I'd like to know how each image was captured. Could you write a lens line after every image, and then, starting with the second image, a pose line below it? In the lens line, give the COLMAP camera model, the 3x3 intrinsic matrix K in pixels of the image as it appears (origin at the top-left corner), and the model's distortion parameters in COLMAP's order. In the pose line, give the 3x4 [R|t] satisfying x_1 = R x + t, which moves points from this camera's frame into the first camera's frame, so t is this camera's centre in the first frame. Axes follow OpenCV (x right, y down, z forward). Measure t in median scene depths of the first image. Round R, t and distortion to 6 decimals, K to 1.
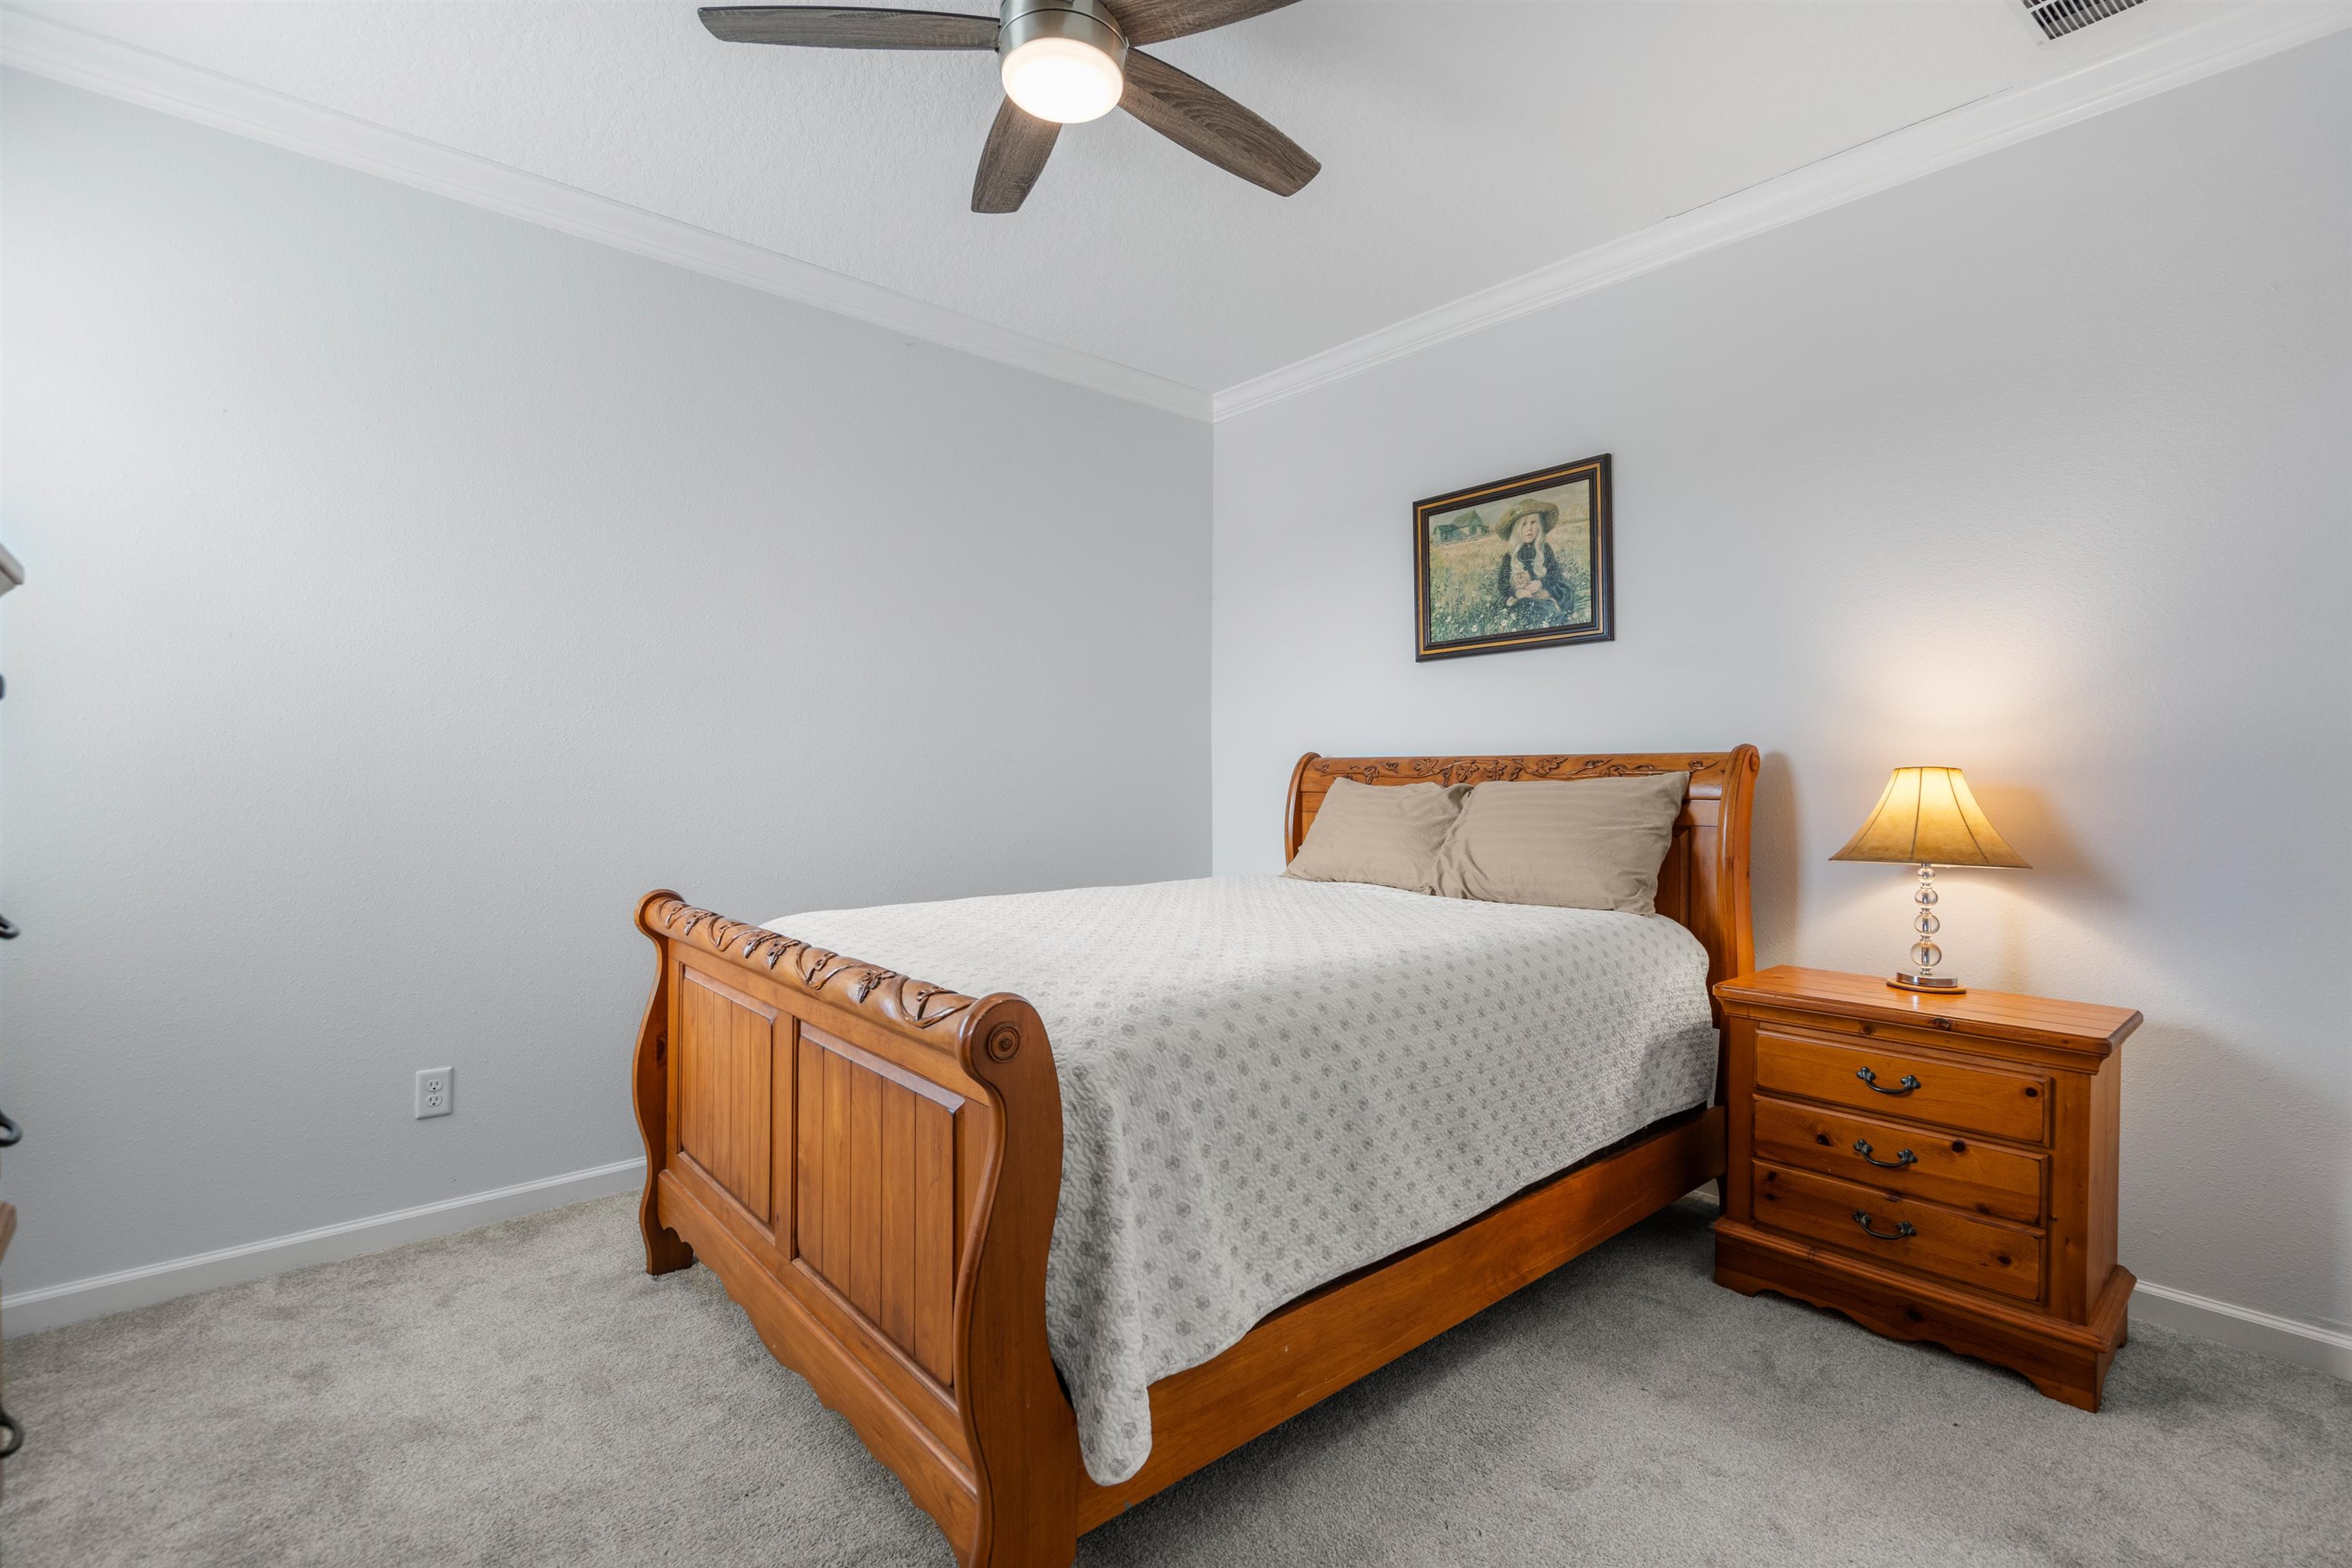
lens RADIAL K [[1090.5, 0, 1187.0], [0, 1090.5, 786.1], [0, 0, 1]] dist [-0.000921, -0.000060]
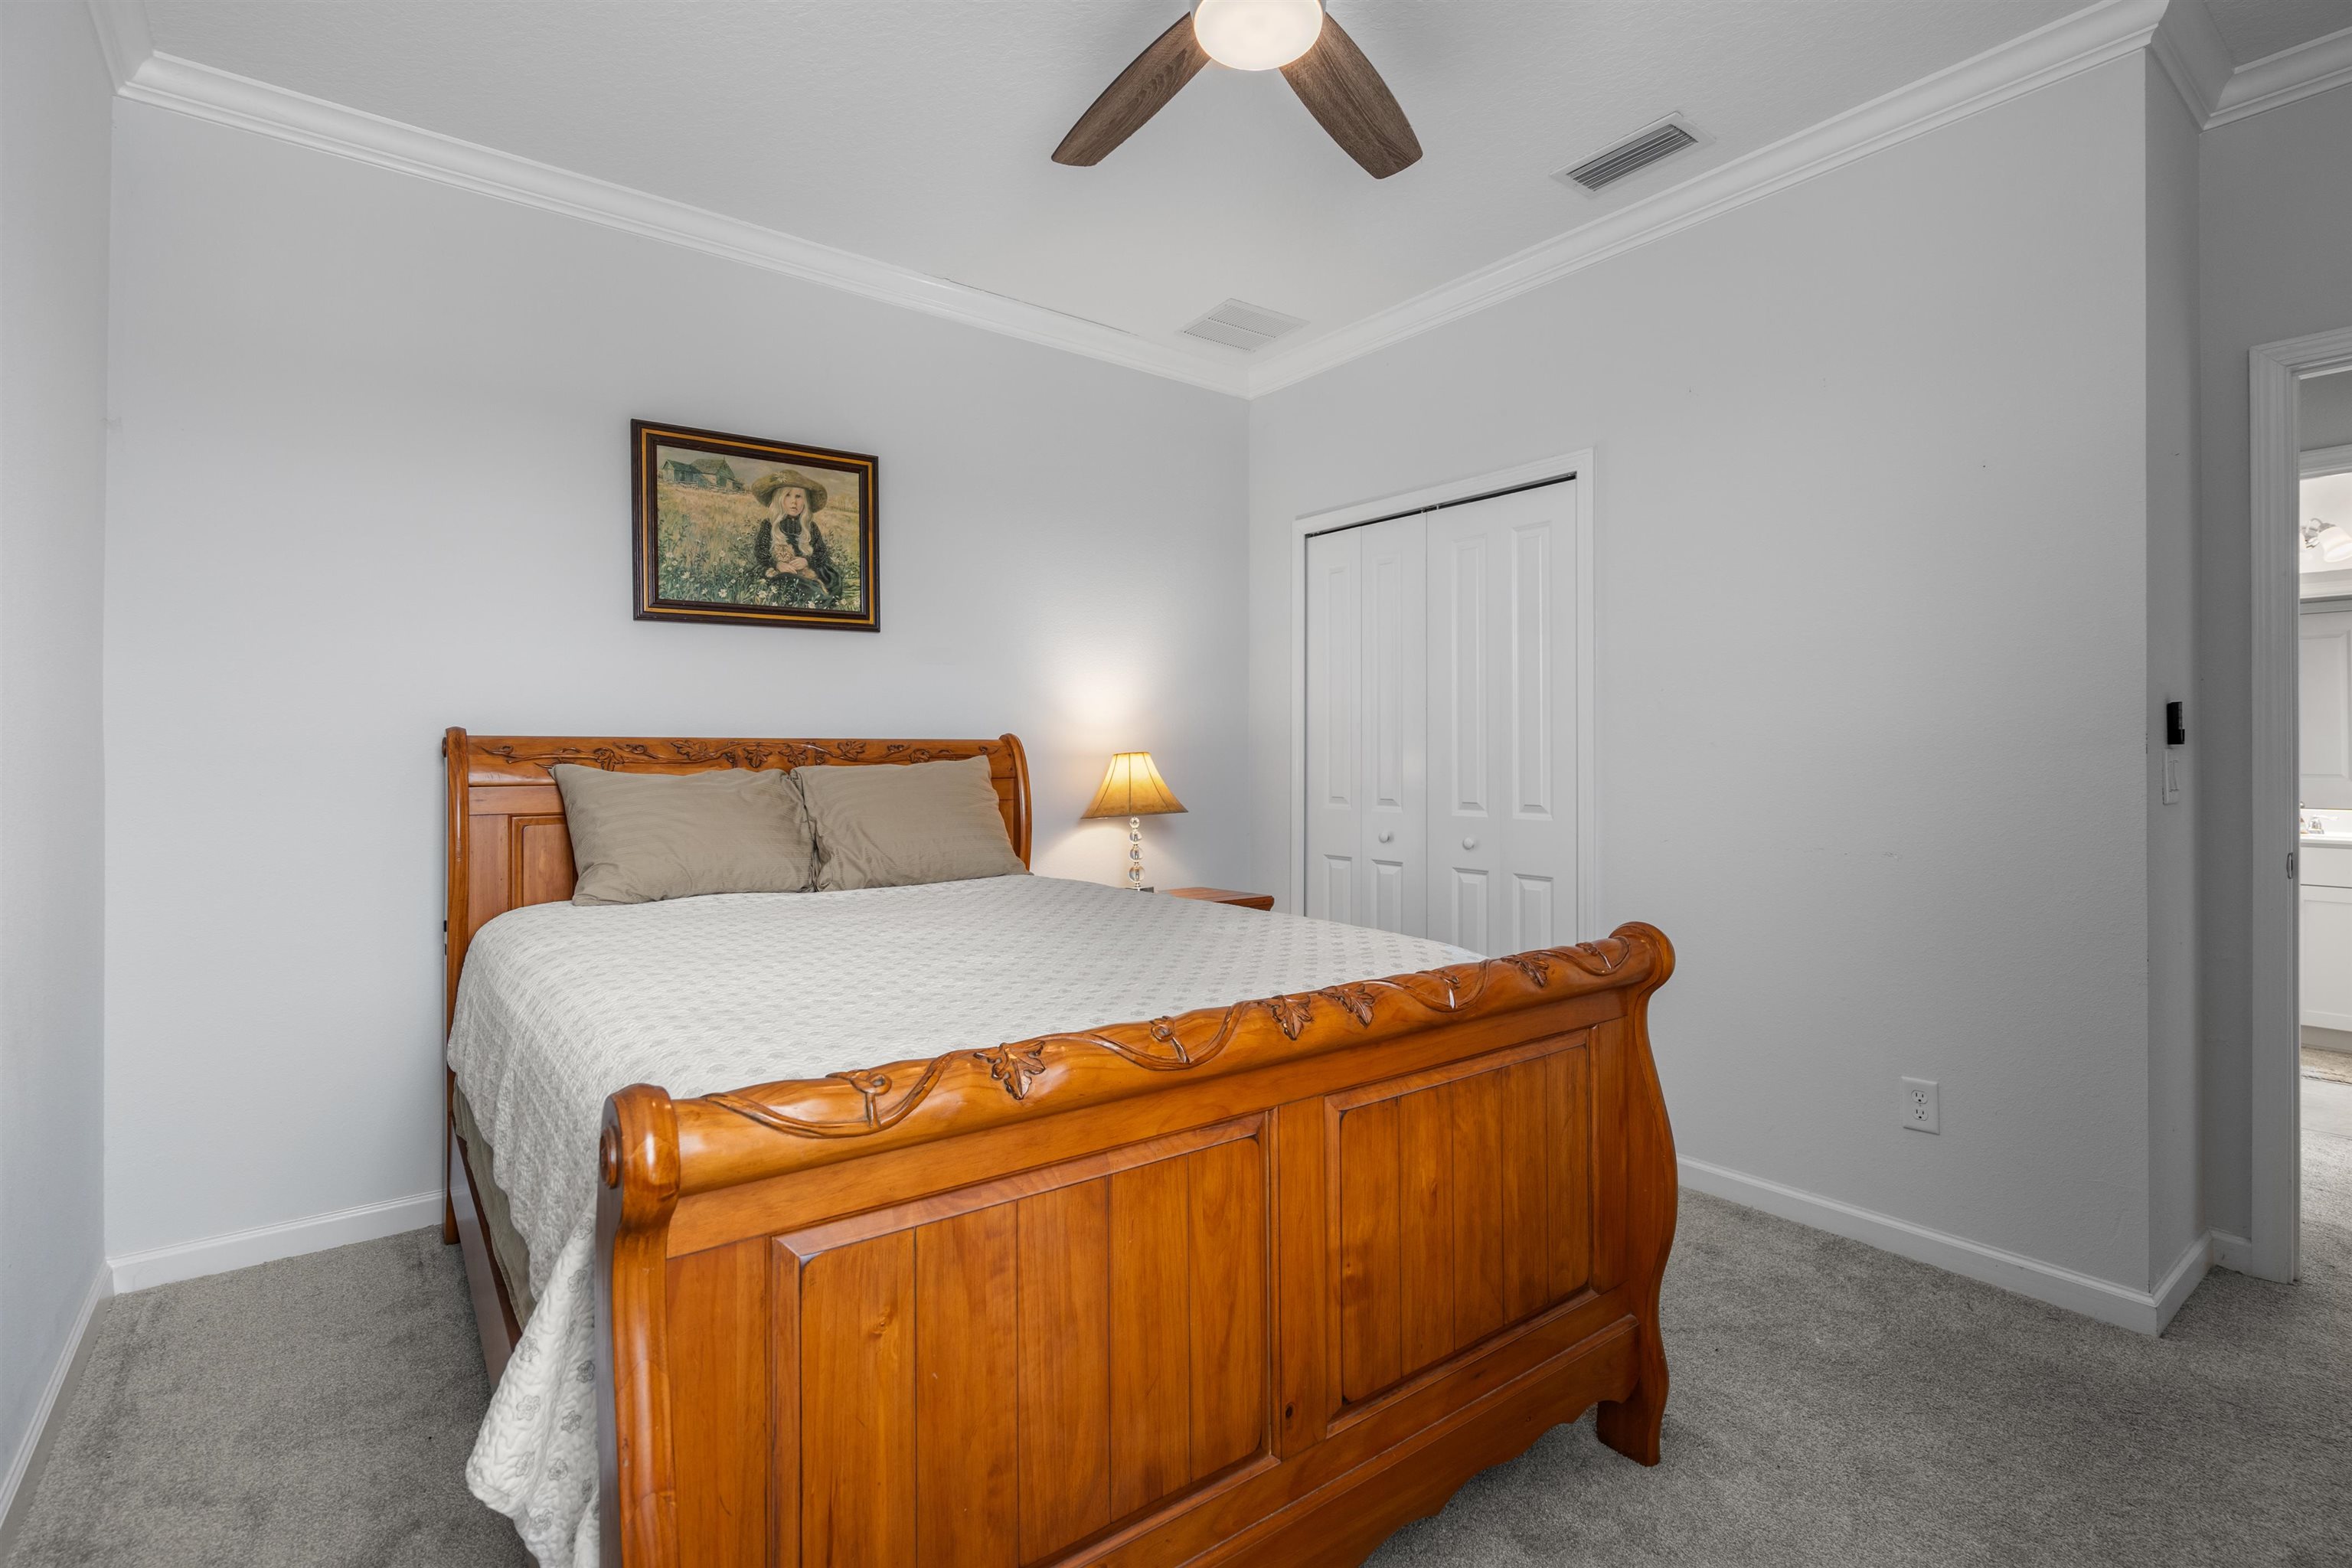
lens RADIAL K [[1090.5, 0, 1184.1], [0, 1090.5, 766.1], [0, 0, 1]] dist [-0.000921, -0.000060]
pose [[0.067573, -0.000365, 0.997714, -0.611884], [0.022727, 0.999741, -0.001173, 0.004223], [-0.997455, 0.022754, 0.067564, 0.596709]]
